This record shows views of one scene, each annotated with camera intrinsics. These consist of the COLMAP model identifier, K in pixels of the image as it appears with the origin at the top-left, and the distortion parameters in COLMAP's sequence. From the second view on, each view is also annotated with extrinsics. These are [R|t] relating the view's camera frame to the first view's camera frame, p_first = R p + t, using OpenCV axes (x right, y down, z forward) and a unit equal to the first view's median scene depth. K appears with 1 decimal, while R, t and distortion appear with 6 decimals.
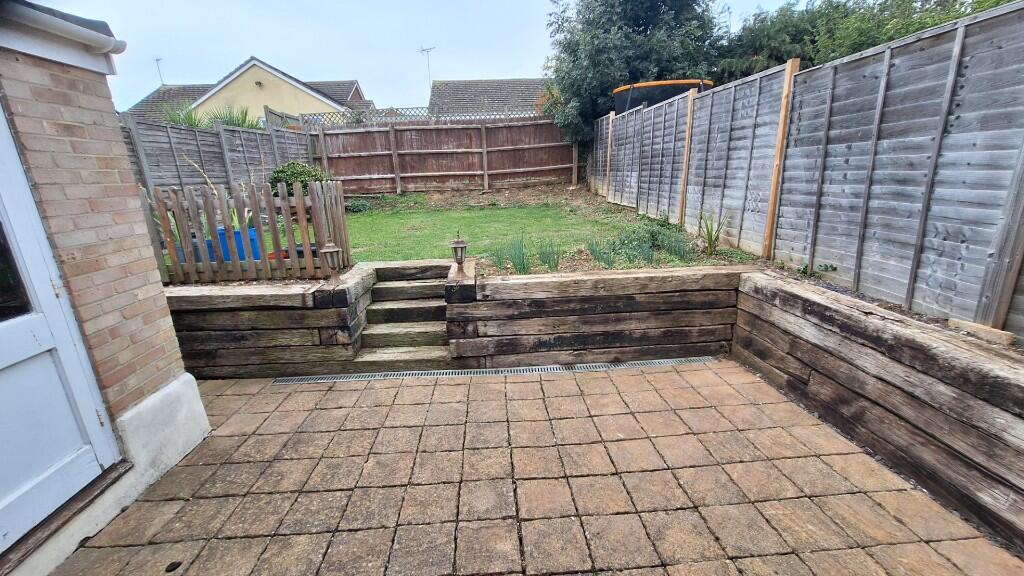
lens RADIAL K [[411.8, 0, 506.7], [0, 411.8, 286.6], [0, 0, 1]] dist [-0.000236, -0.000007]
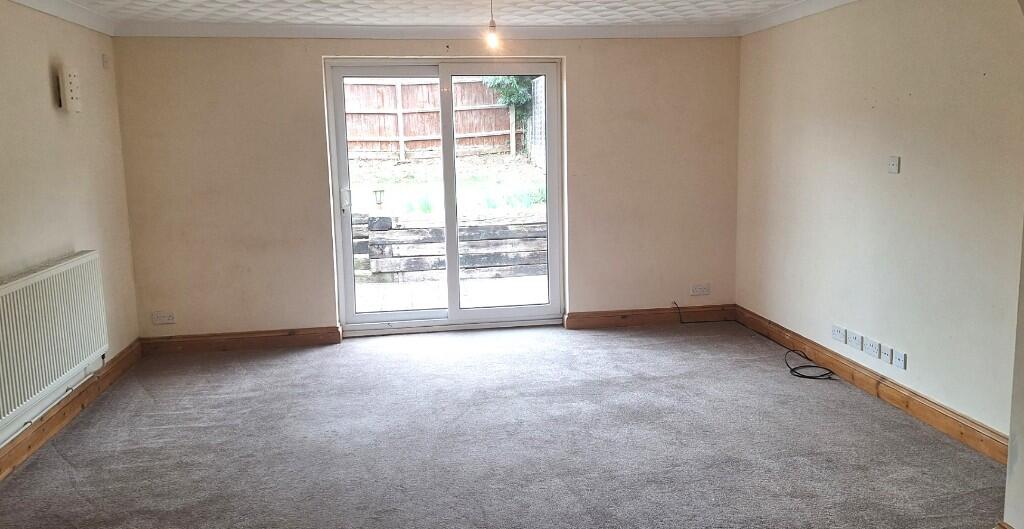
lens RADIAL K [[796.0, 0, 513.0], [0, 796.0, 263.9], [0, 0, 1]] dist [0.007197, 0.000329]
pose [[0.996235, 0.001613, 0.086681, 0.095120], [0.008565, 0.993104, -0.116919, 0.446966], [-0.086271, 0.117222, 0.989351, -1.578071]]
